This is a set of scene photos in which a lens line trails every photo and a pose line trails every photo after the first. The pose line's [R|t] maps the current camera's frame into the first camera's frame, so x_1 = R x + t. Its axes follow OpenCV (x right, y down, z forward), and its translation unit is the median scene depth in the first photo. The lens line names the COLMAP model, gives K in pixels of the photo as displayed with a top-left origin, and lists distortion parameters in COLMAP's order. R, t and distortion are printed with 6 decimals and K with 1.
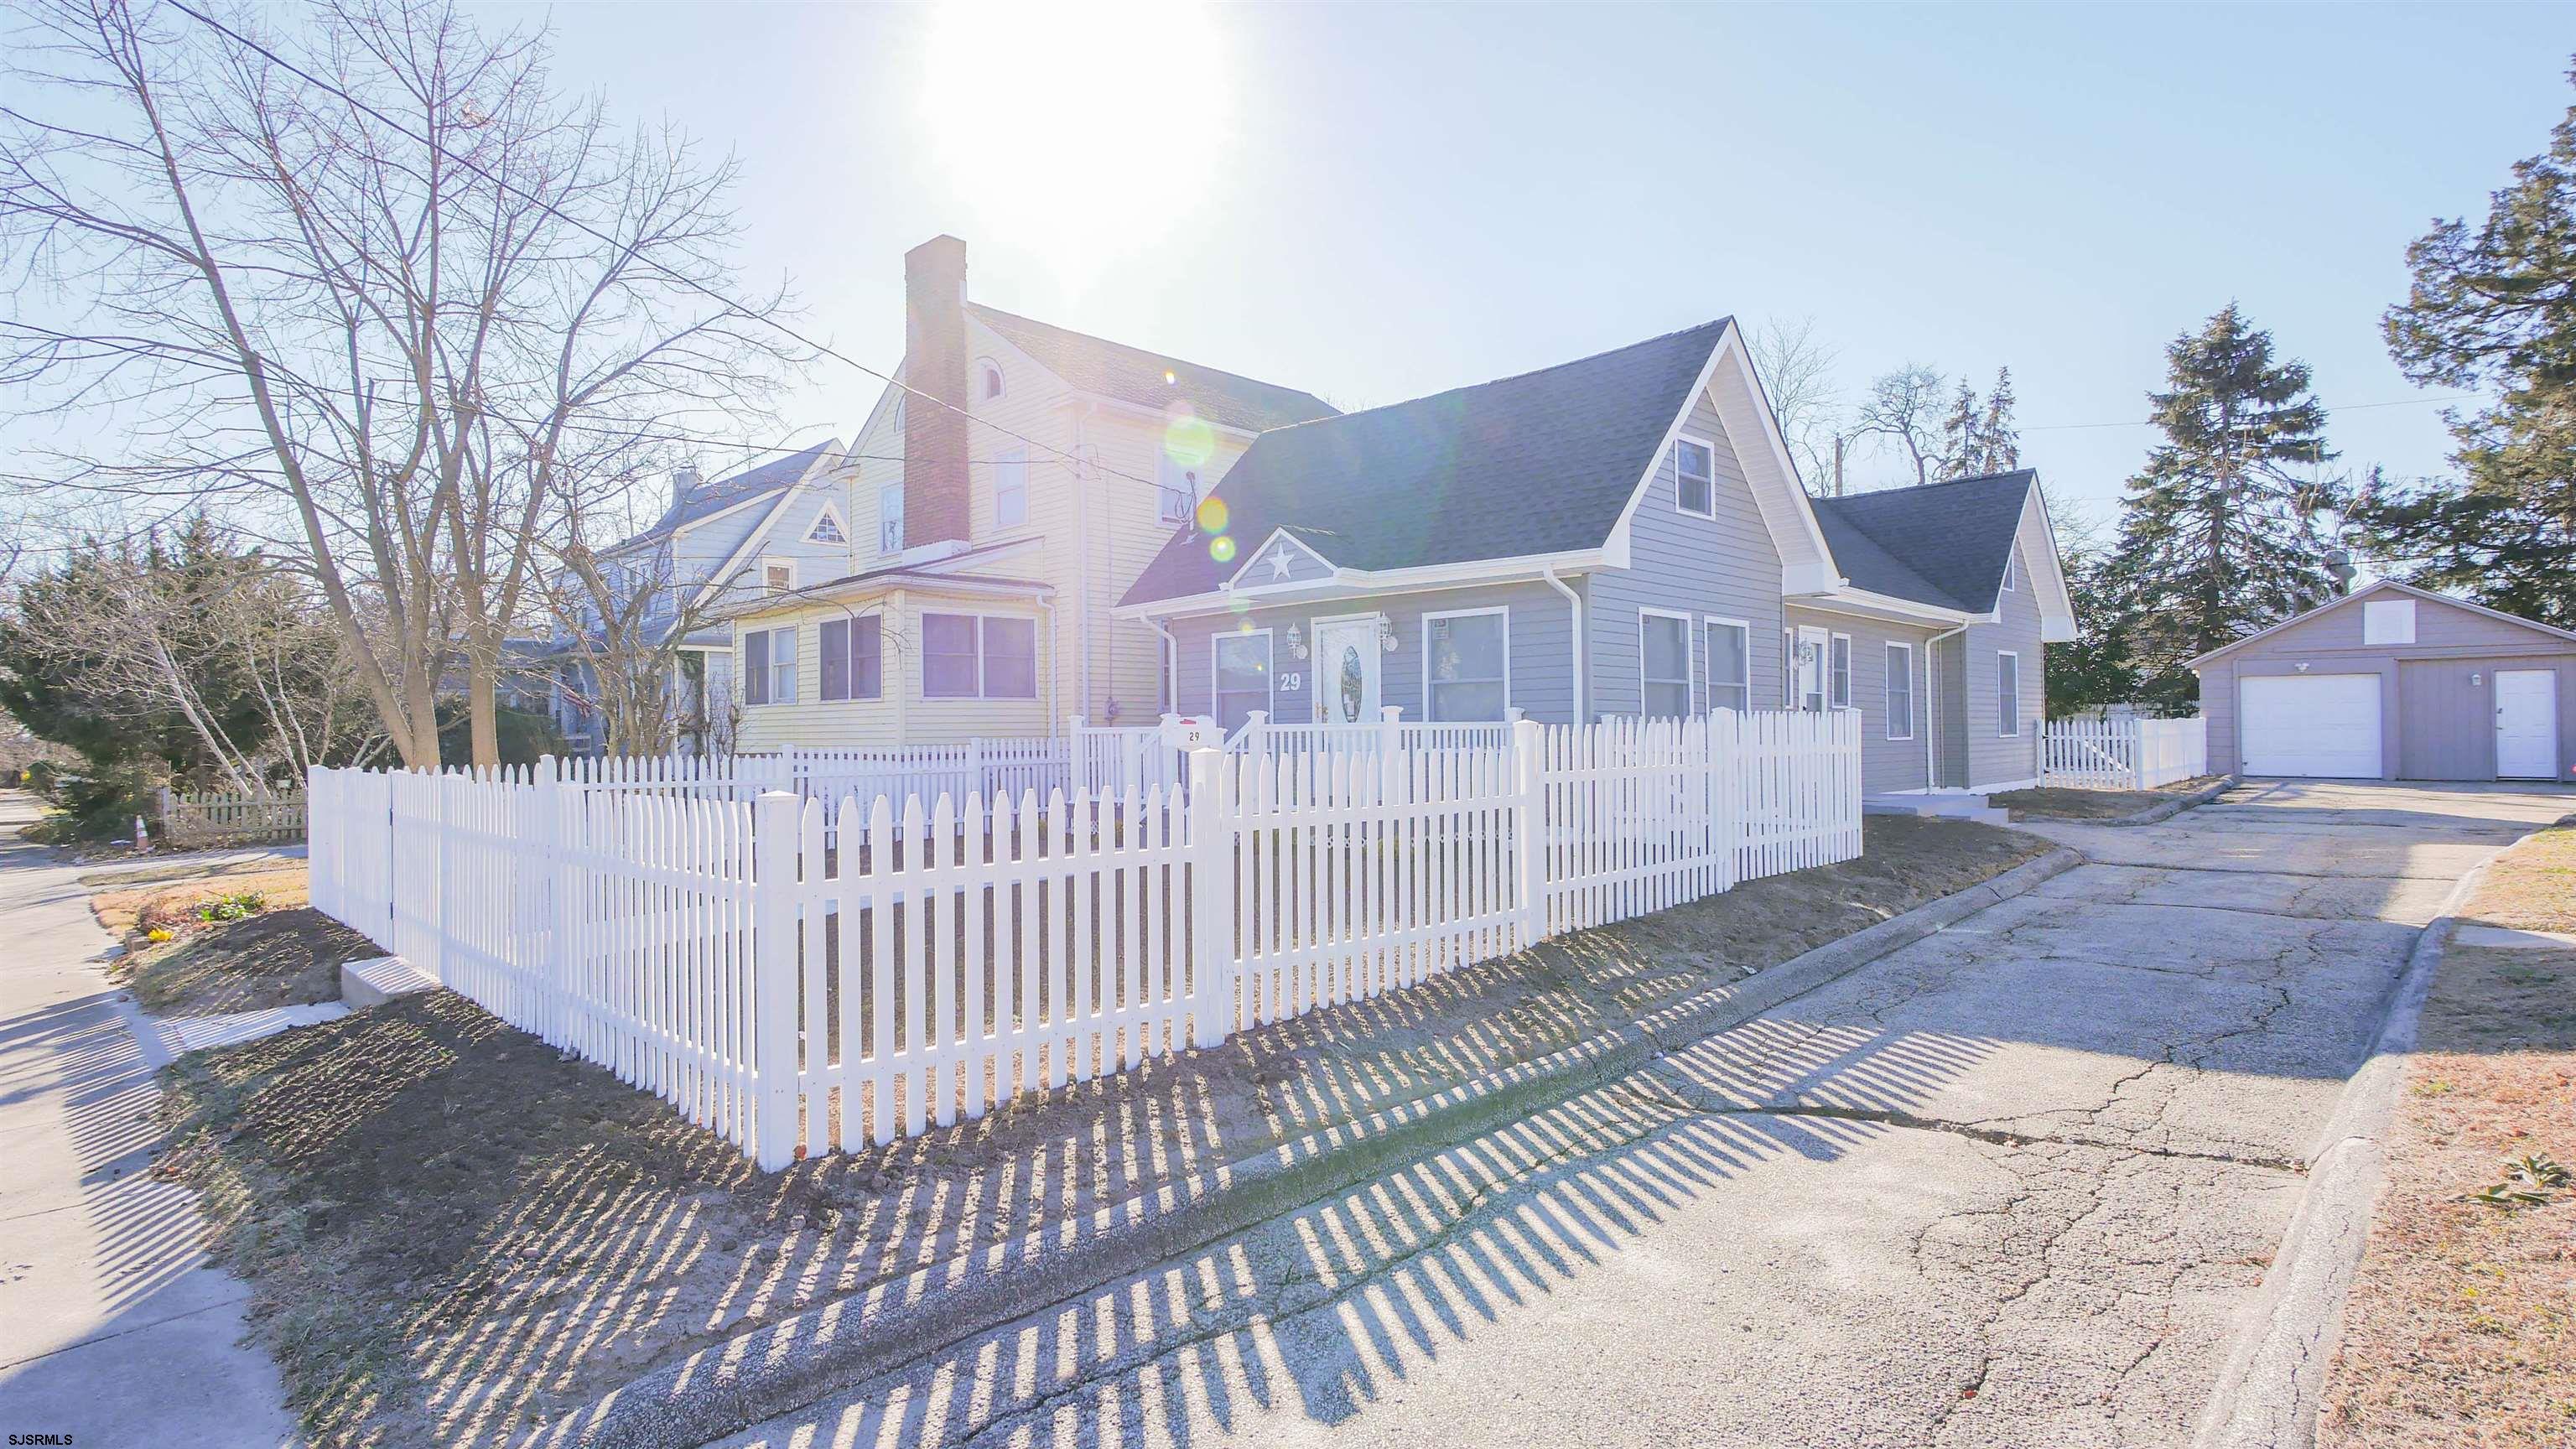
lens RADIAL K [[1265.8, 0, 1288.0], [0, 1265.8, 724.5], [0, 0, 1]] dist [-0.018038, 0.013739]
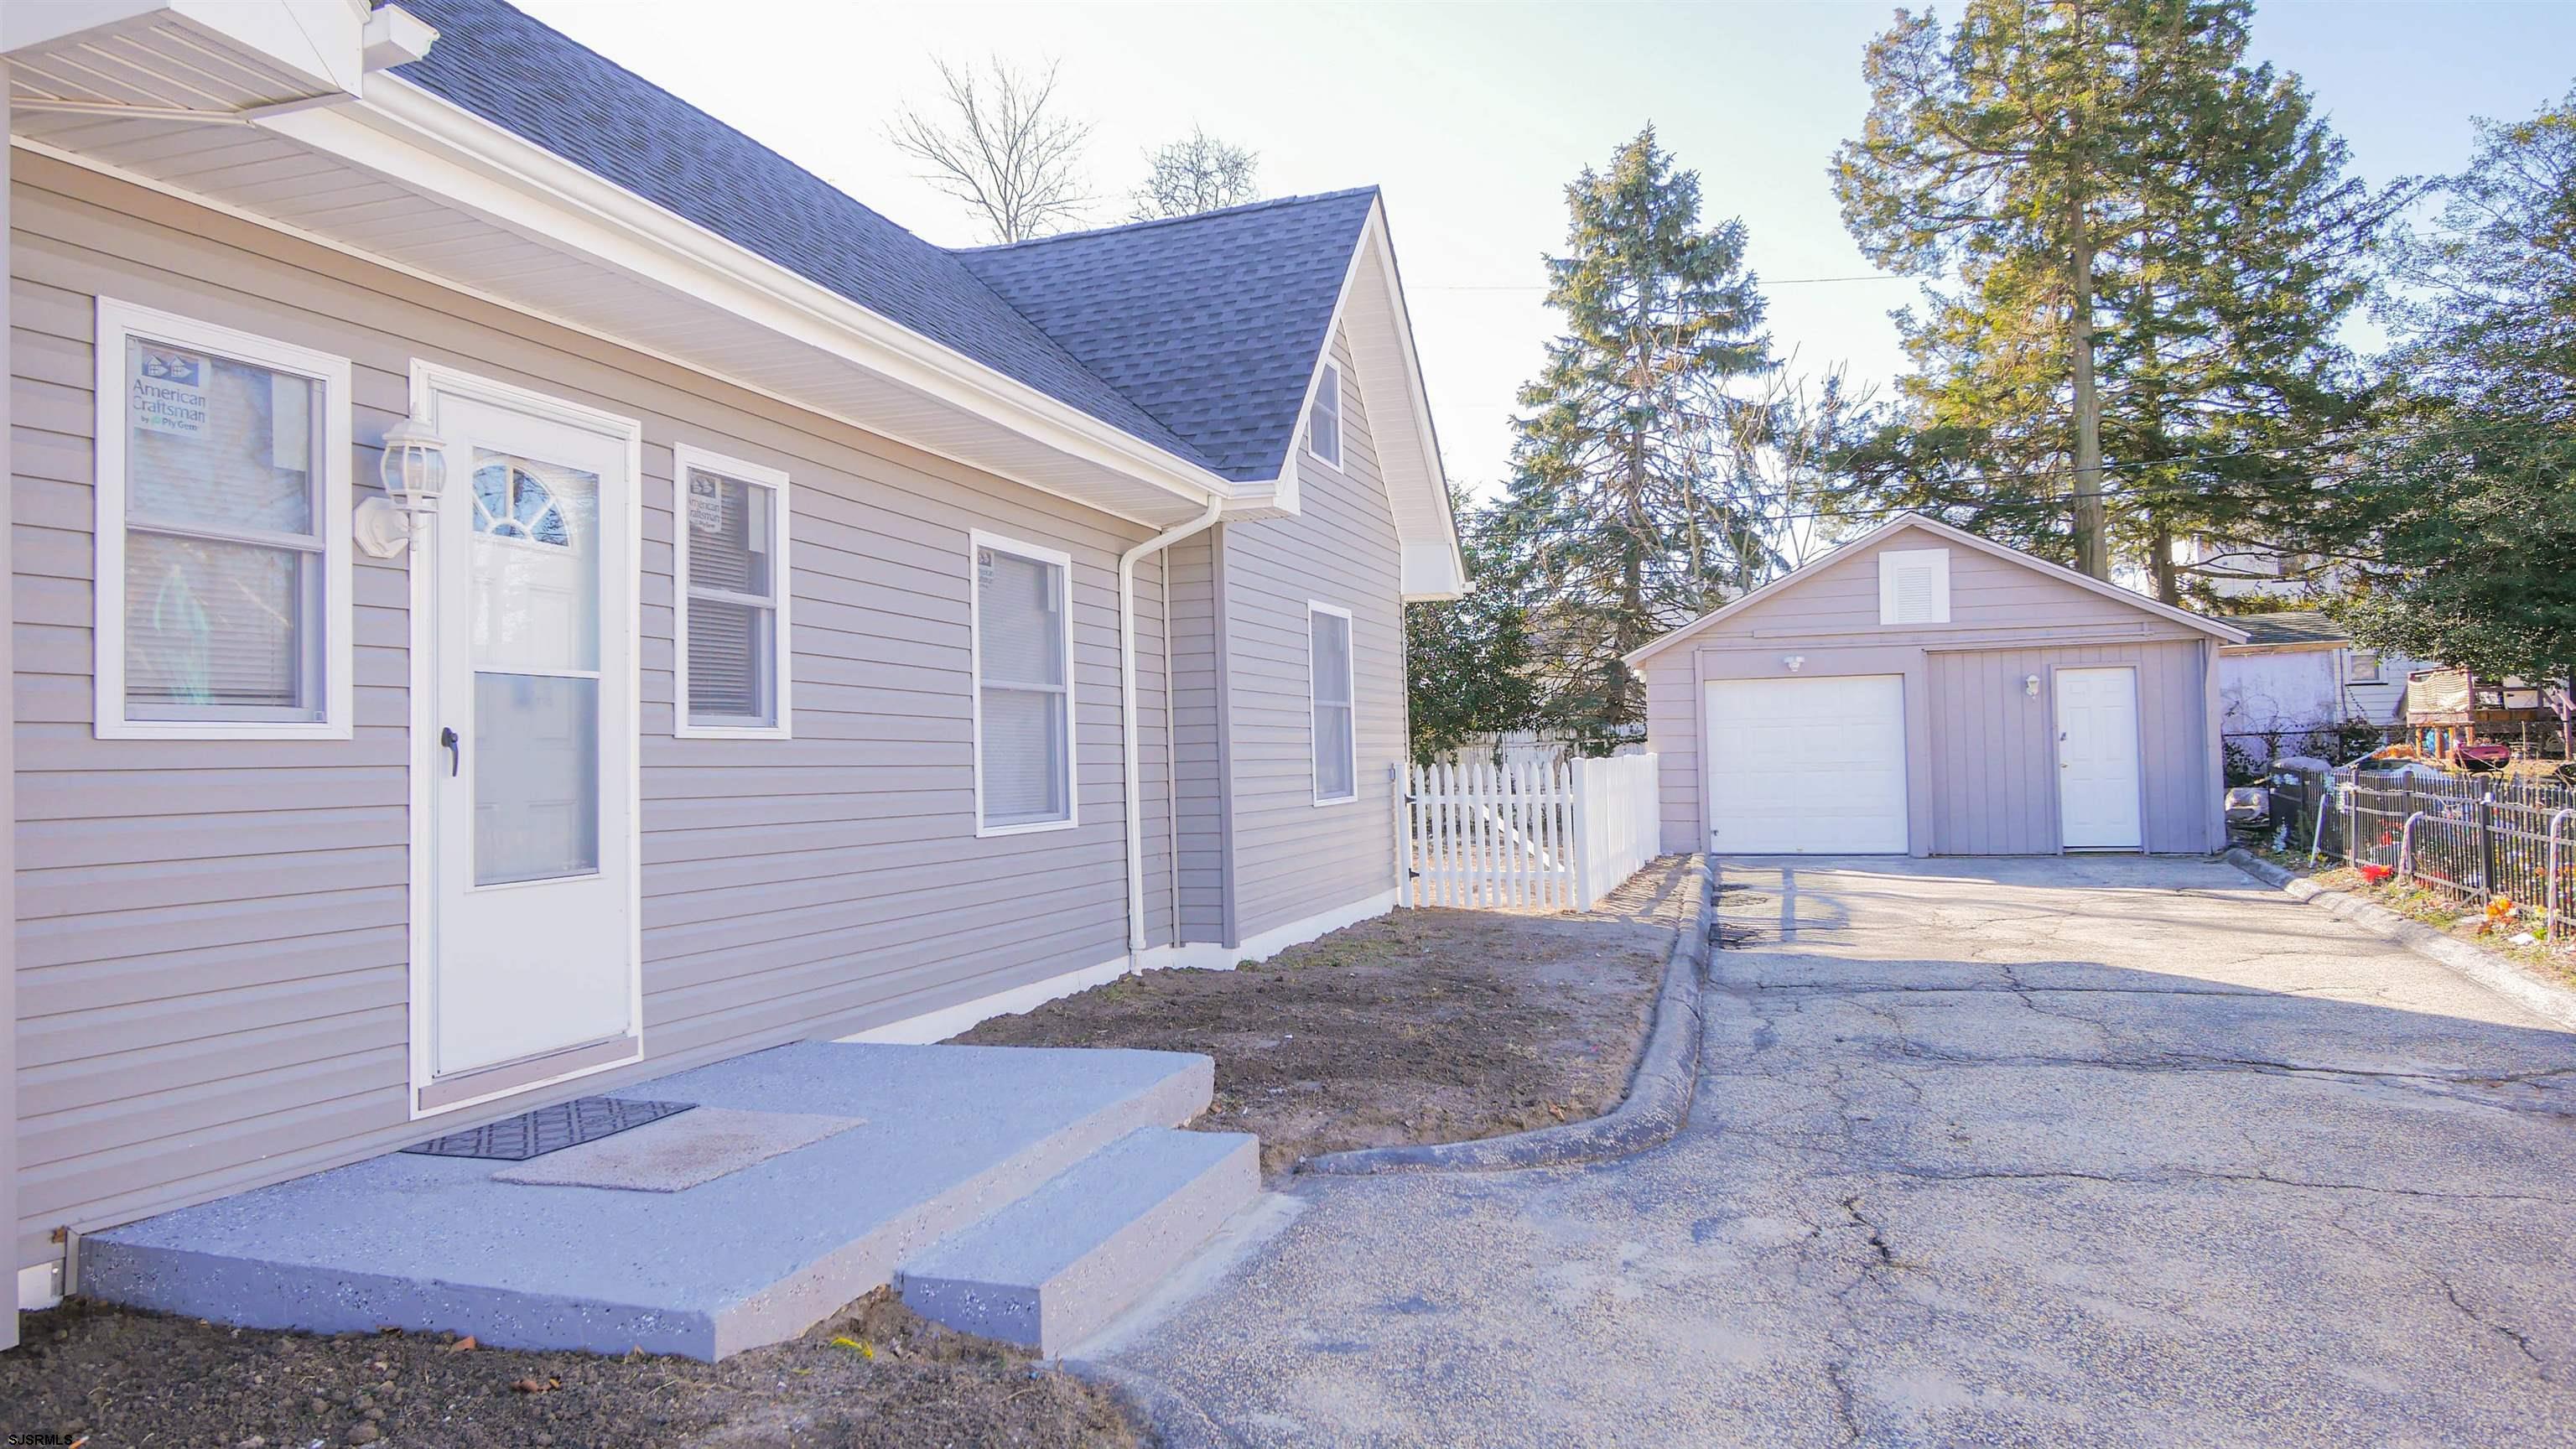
lens RADIAL K [[1536.4, 0, 1288.0], [0, 1536.4, 724.5], [0, 0, 1]] dist [-0.000651, -0.000094]
pose [[0.898572, -0.002583, 0.438818, 0.235264], [0.014970, 0.999581, -0.024770, -0.003007], [-0.438570, 0.028827, 0.898234, 0.384799]]
